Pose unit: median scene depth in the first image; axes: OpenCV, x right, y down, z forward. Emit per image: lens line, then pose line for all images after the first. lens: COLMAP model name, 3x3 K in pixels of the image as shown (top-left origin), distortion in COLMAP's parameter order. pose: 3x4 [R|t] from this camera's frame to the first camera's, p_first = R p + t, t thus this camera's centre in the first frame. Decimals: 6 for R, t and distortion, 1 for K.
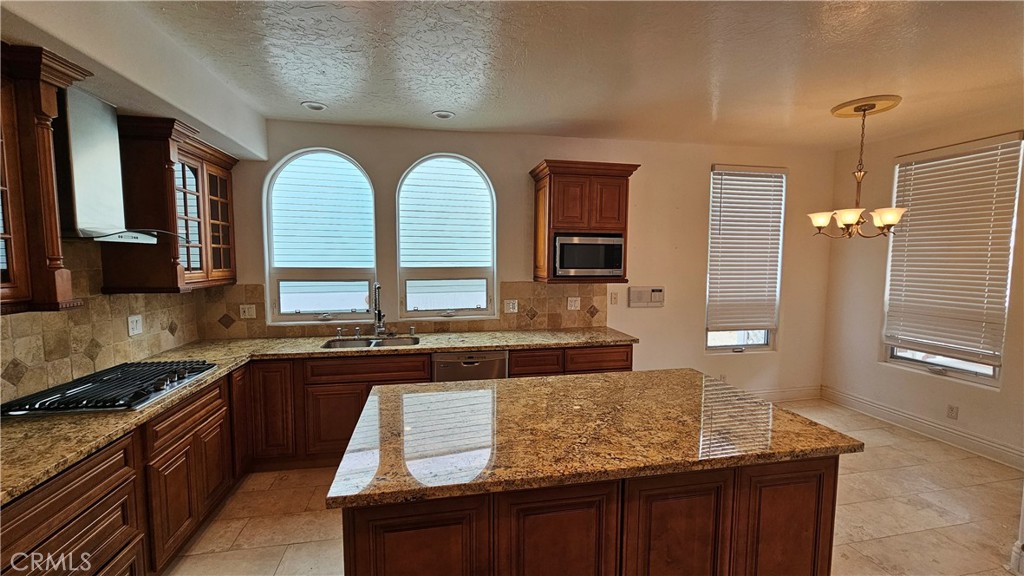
lens RADIAL K [[418.4, 0, 507.2], [0, 418.4, 287.2], [0, 0, 1]] dist [-0.001202, 0.000761]
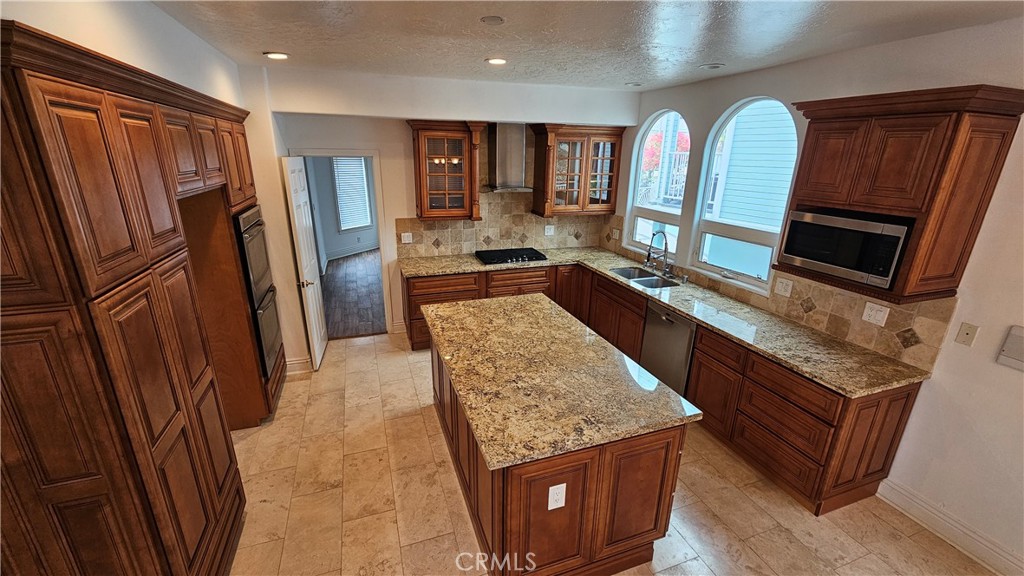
lens RADIAL K [[418.4, 0, 507.4], [0, 418.4, 286.2], [0, 0, 1]] dist [-0.001202, 0.000761]
pose [[0.151054, 0.299433, -0.942084, 0.764341], [-0.084282, 0.953450, 0.289532, -0.161062], [0.984926, 0.035666, 0.169259, 0.377083]]
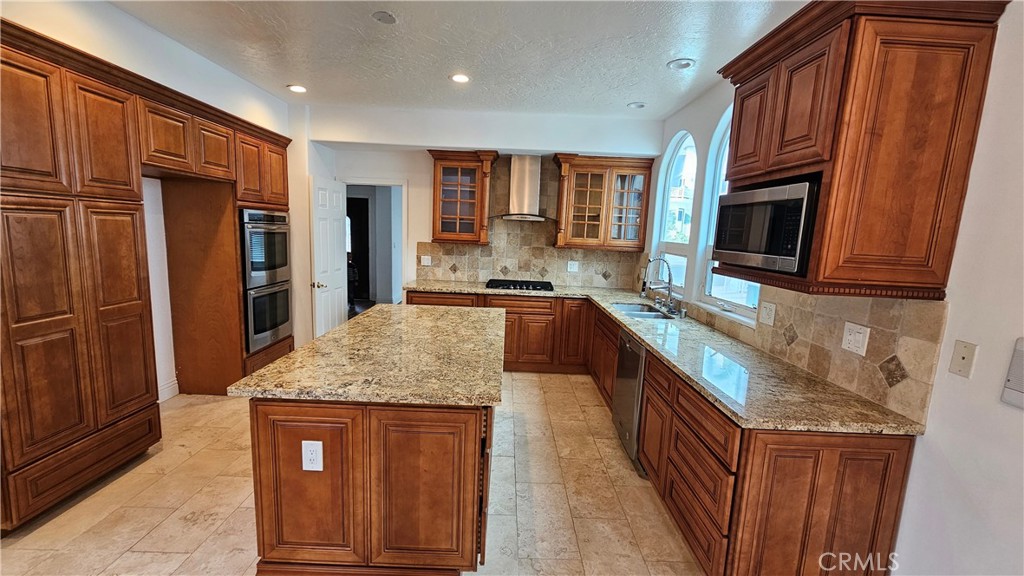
lens RADIAL K [[418.4, 0, 506.2], [0, 418.4, 285.4], [0, 0, 1]] dist [-0.001202, 0.000761]
pose [[-0.188252, 0.119703, -0.974799, 0.754527], [-0.113105, 0.983298, 0.142589, -0.044036], [0.975586, 0.137097, -0.171569, 0.804670]]
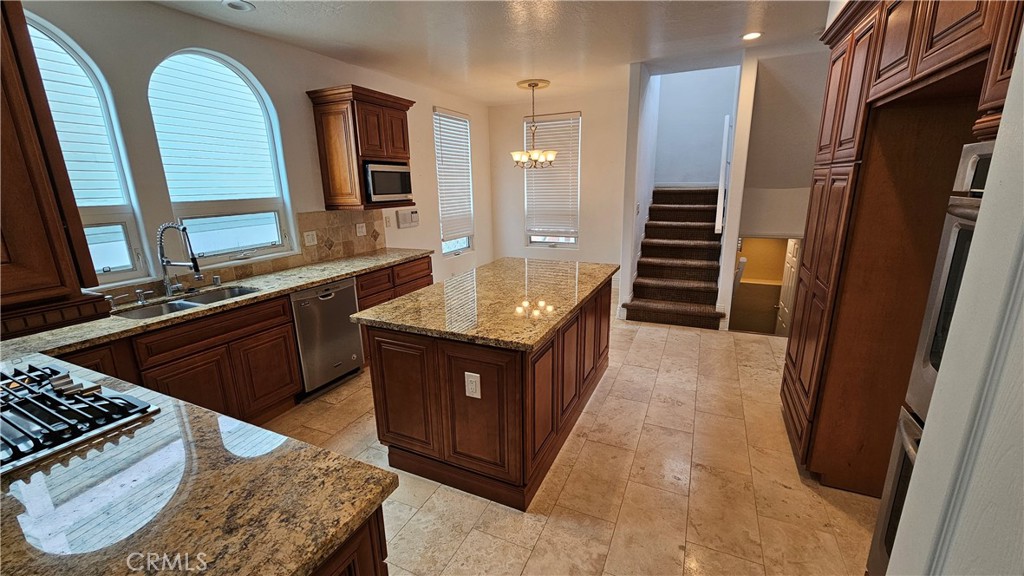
lens RADIAL K [[418.4, 0, 505.3], [0, 418.4, 289.2], [0, 0, 1]] dist [-0.001202, 0.000761]
pose [[0.593795, -0.210417, 0.776616, -0.548891], [0.082069, 0.976005, 0.201691, 0.003075], [-0.800420, -0.056027, 0.596815, 0.073581]]
